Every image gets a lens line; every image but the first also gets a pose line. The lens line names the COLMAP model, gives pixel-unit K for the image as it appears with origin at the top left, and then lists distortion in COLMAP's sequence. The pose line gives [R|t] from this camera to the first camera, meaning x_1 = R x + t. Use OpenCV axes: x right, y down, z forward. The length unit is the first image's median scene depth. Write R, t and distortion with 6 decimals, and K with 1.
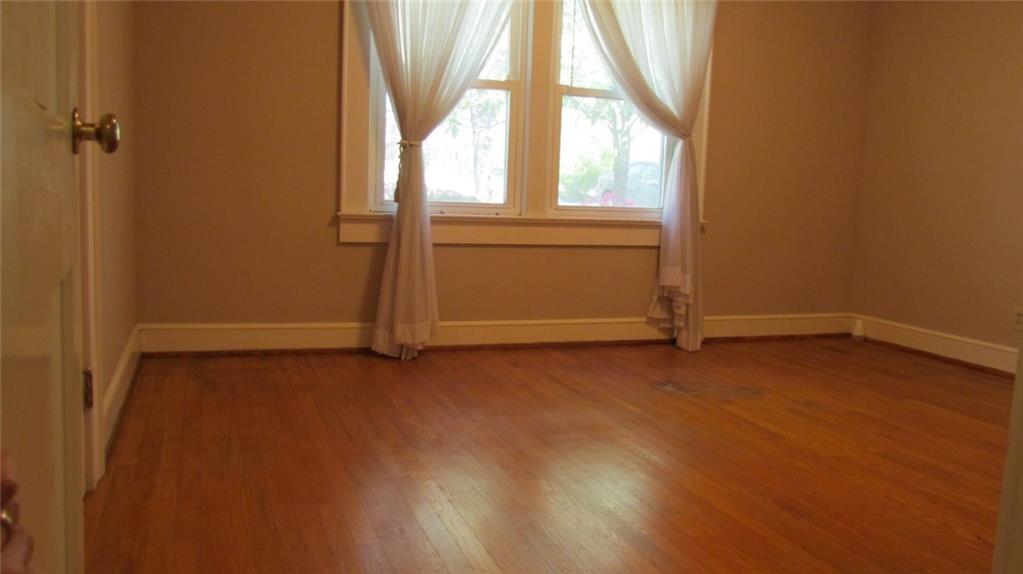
lens RADIAL K [[855.1, 0, 503.3], [0, 855.1, 288.5], [0, 0, 1]] dist [-0.010928, -0.000237]
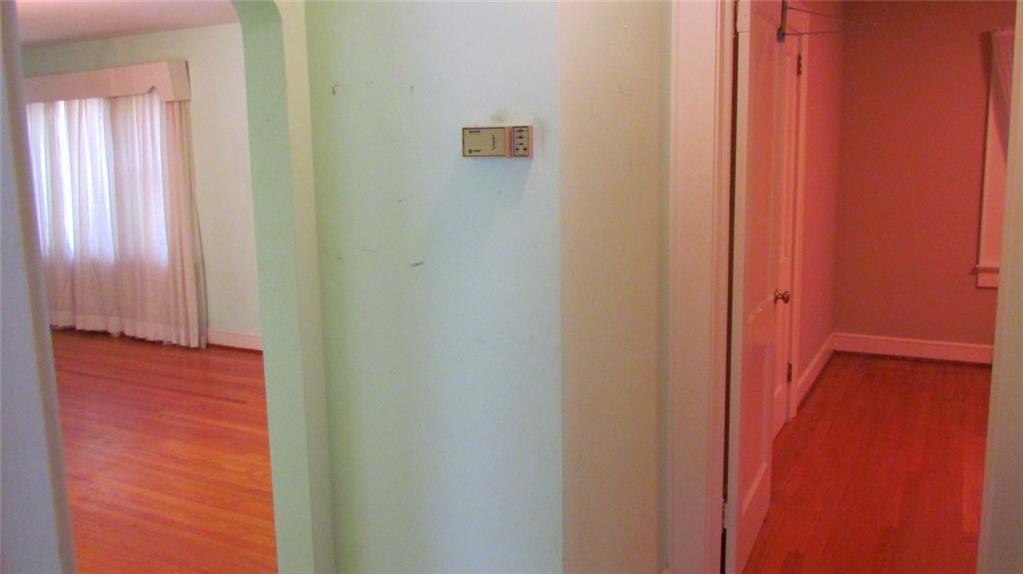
lens RADIAL K [[796.2, 0, 511.5], [0, 796.2, 287.0], [0, 0, 1]] dist [-0.012647, -0.000337]
pose [[0.671994, 0.055145, -0.738500, 0.301685], [-0.040518, 0.998468, 0.037688, -0.086231], [0.739447, 0.004596, 0.673199, -0.508722]]
